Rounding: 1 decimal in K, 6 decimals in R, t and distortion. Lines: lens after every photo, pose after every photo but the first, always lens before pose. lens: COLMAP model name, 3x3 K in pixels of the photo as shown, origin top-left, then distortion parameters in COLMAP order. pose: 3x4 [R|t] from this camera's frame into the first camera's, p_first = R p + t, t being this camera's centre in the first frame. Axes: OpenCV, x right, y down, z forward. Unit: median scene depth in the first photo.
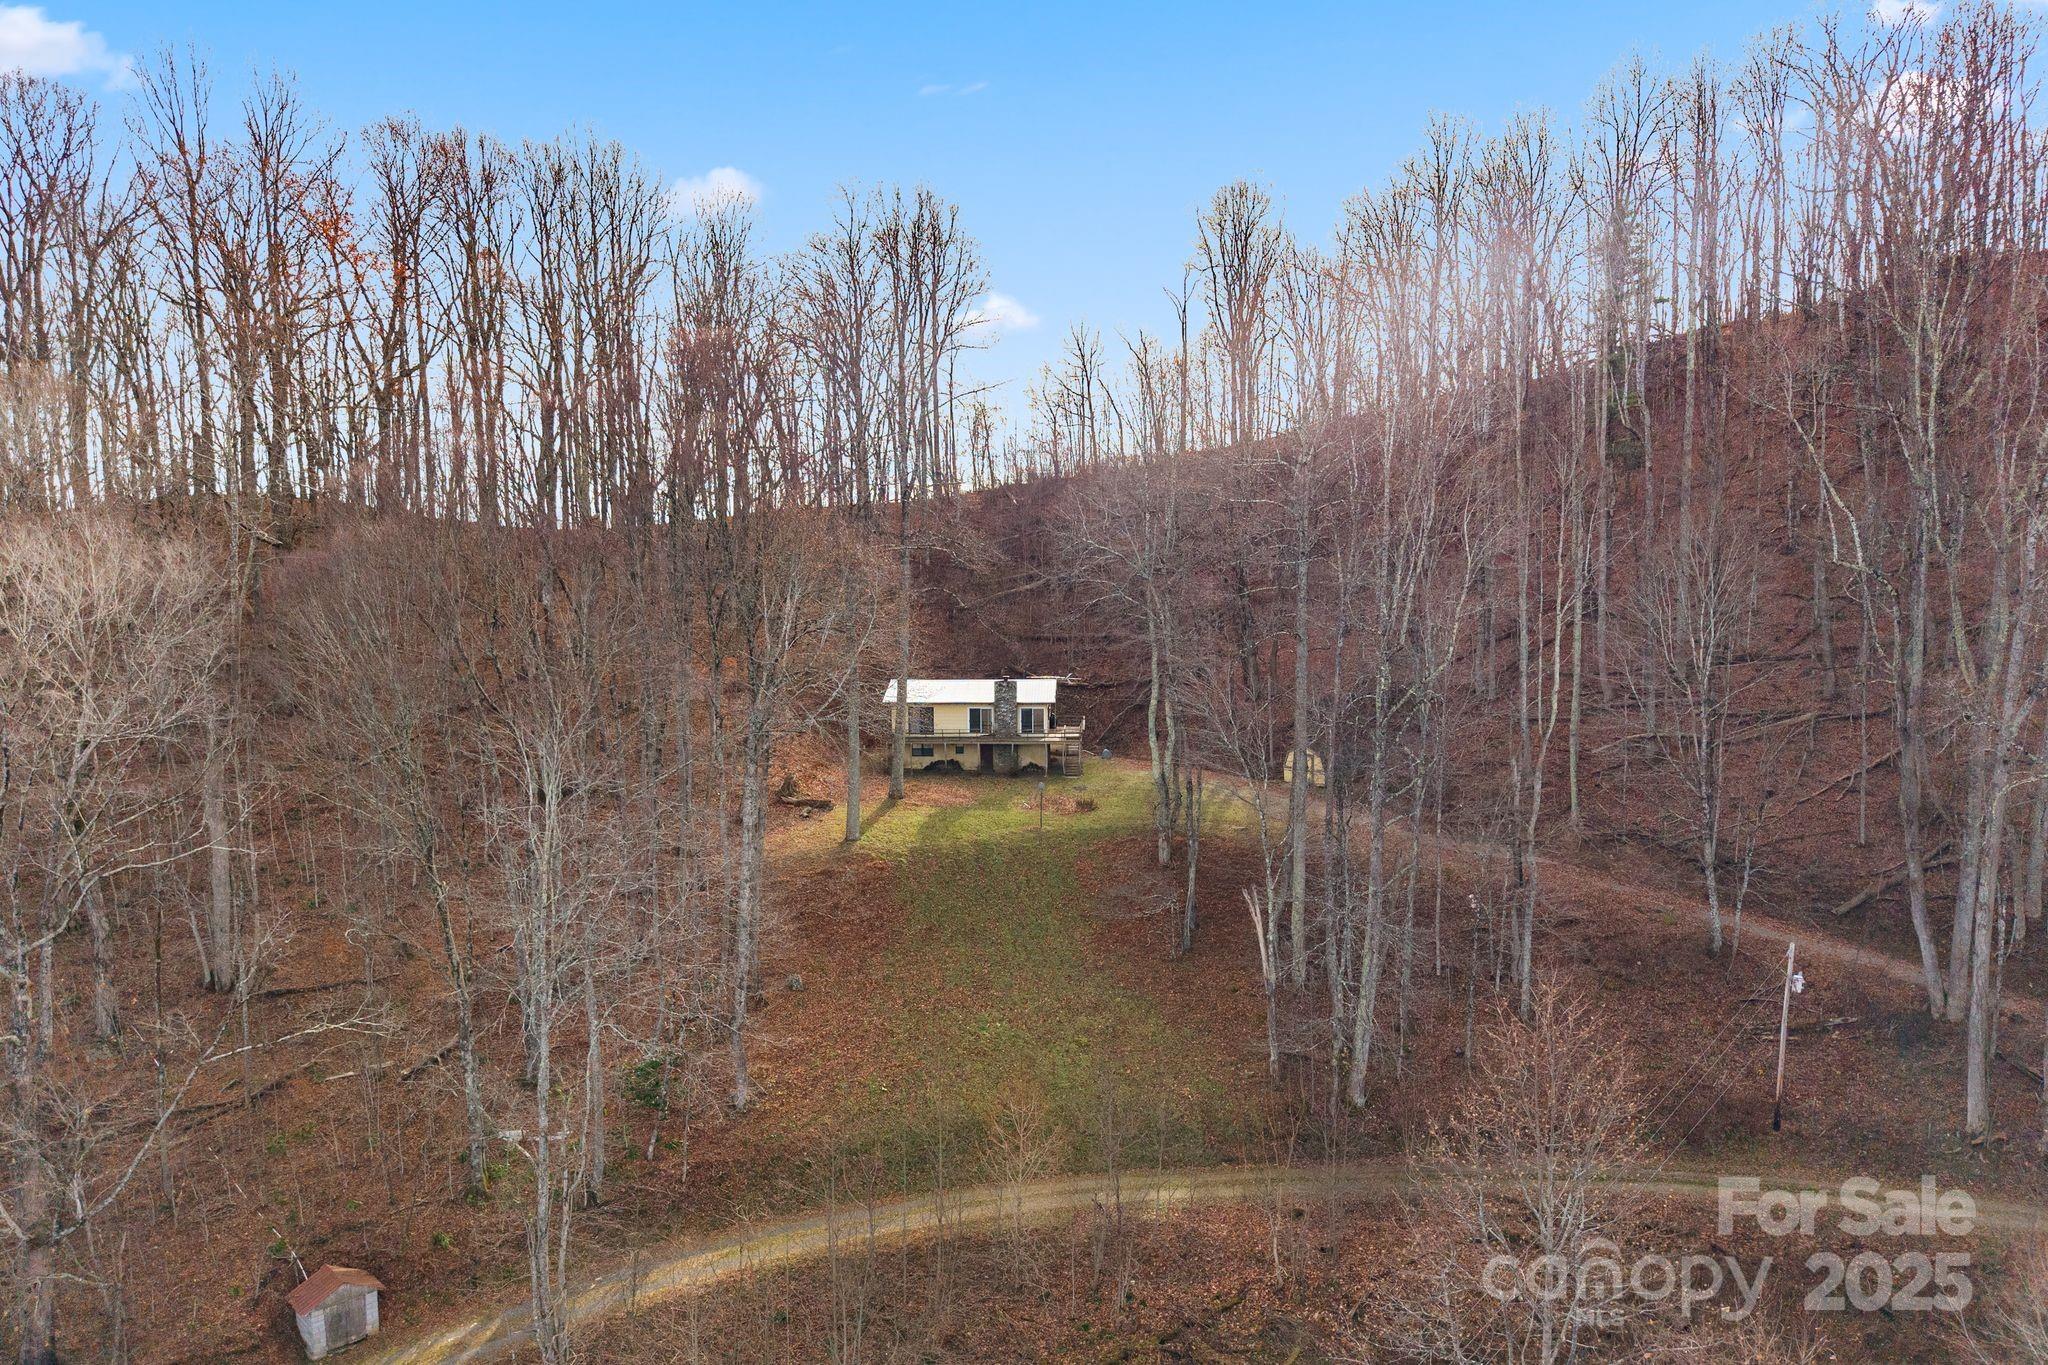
lens RADIAL K [[942.2, 0, 1018.9], [0, 942.2, 663.6], [0, 0, 1]] dist [-0.011114, 0.003543]
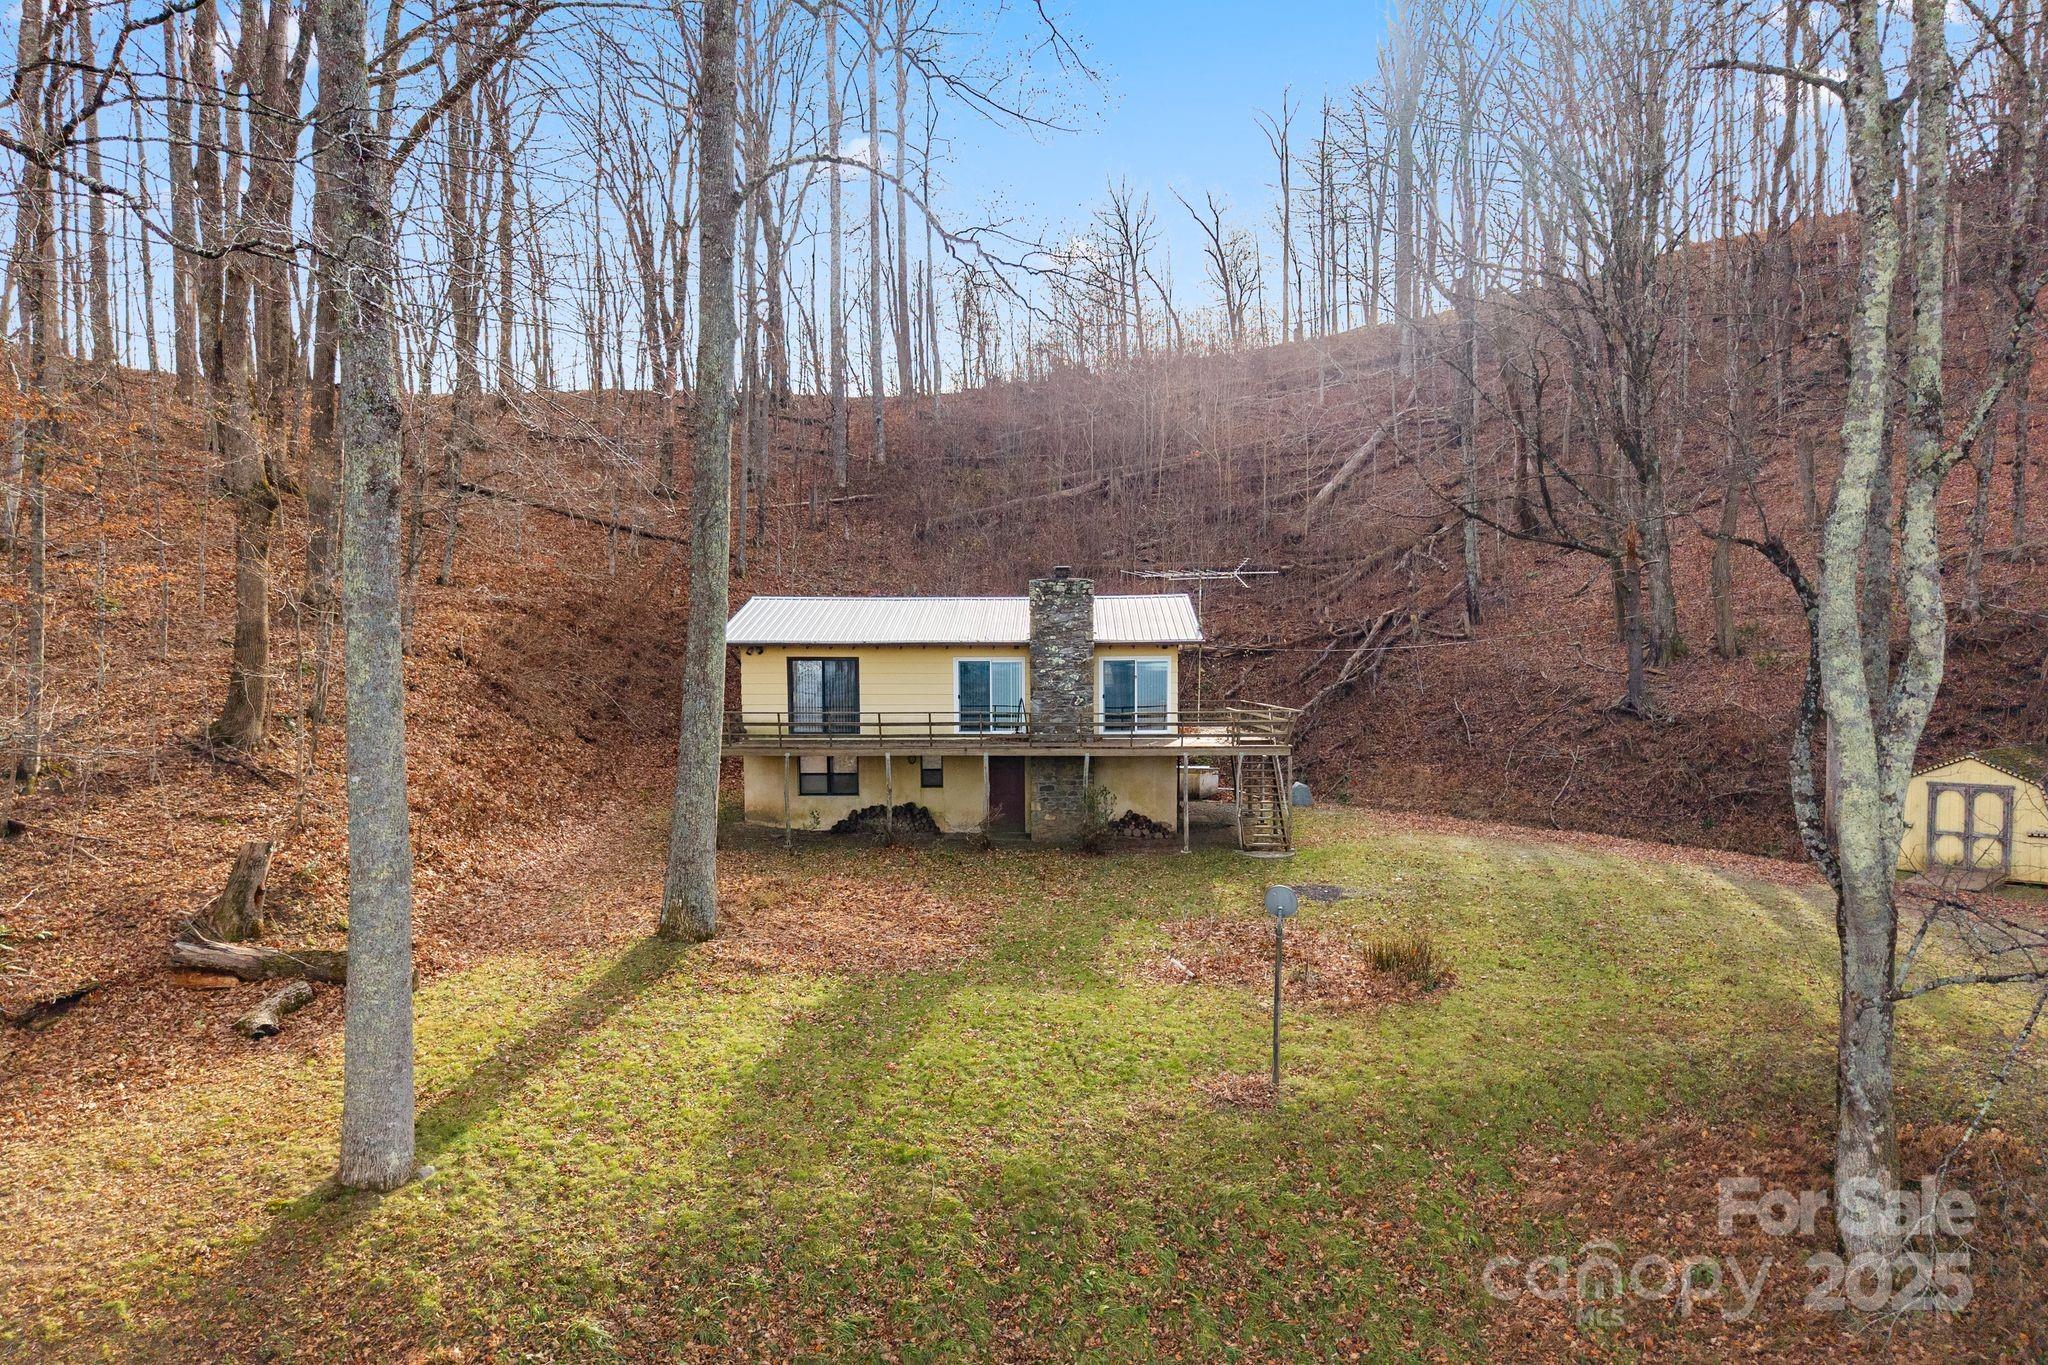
lens RADIAL K [[942.2, 0, 1018.9], [0, 942.2, 663.6], [0, 0, 1]] dist [-0.011114, 0.003543]
pose [[0.999876, 0.000953, 0.015736, -0.037024], [0.000131, 0.997633, -0.068763, 0.076866], [-0.015765, 0.068757, 0.997509, 0.670037]]
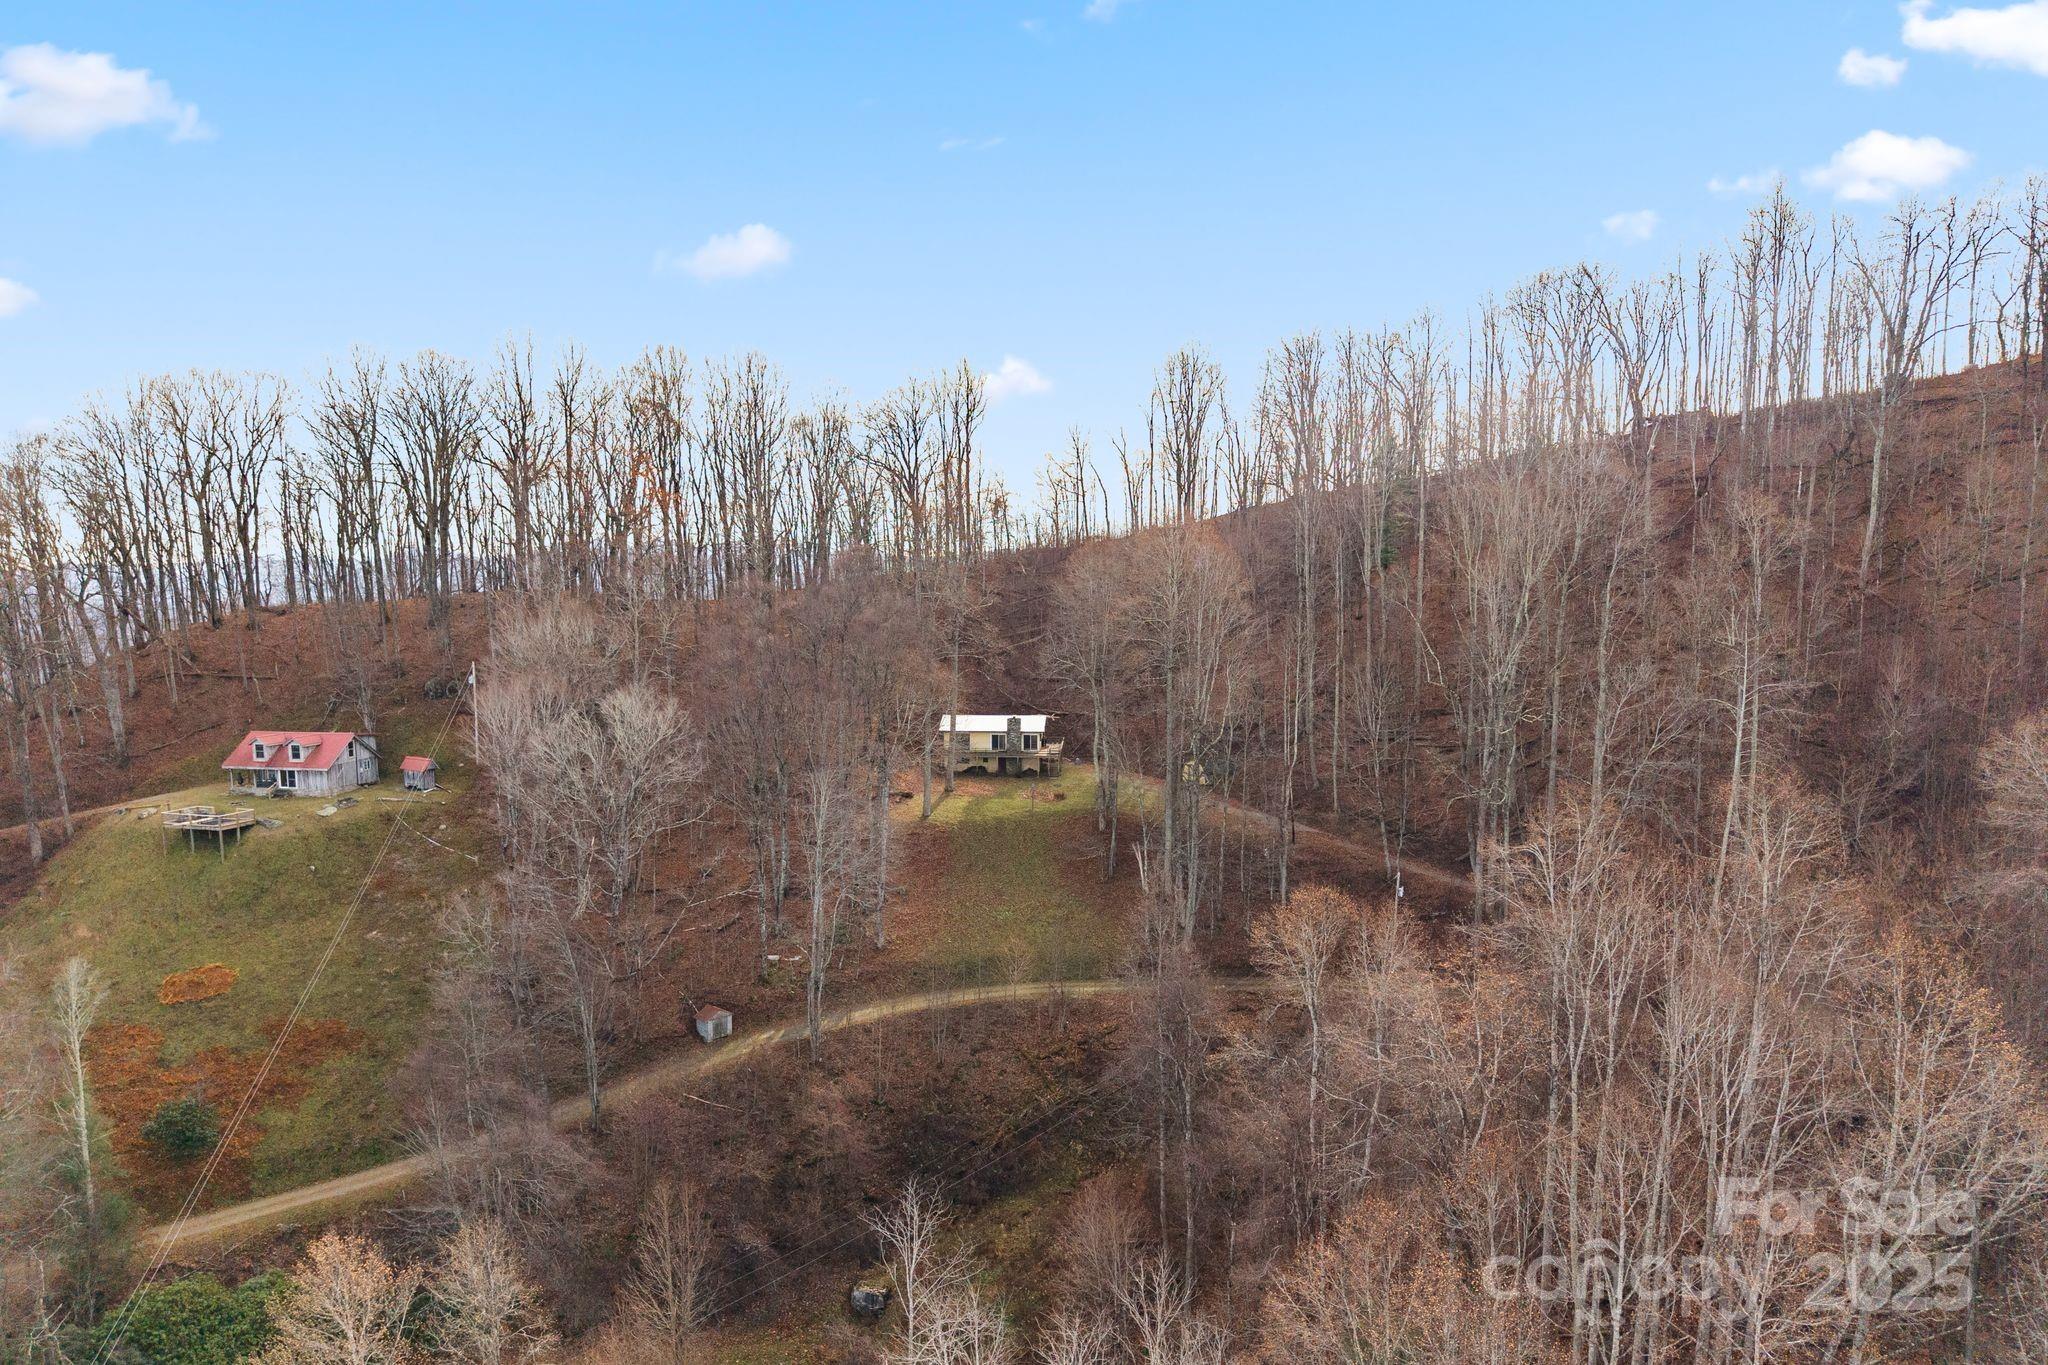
lens RADIAL K [[942.2, 0, 1018.9], [0, 942.2, 663.6], [0, 0, 1]] dist [-0.011114, 0.003543]
pose [[0.999770, 0.004480, -0.020975, 0.029277], [-0.003658, 0.999231, 0.039046, -0.145445], [0.021134, -0.038960, 0.999017, -0.651302]]
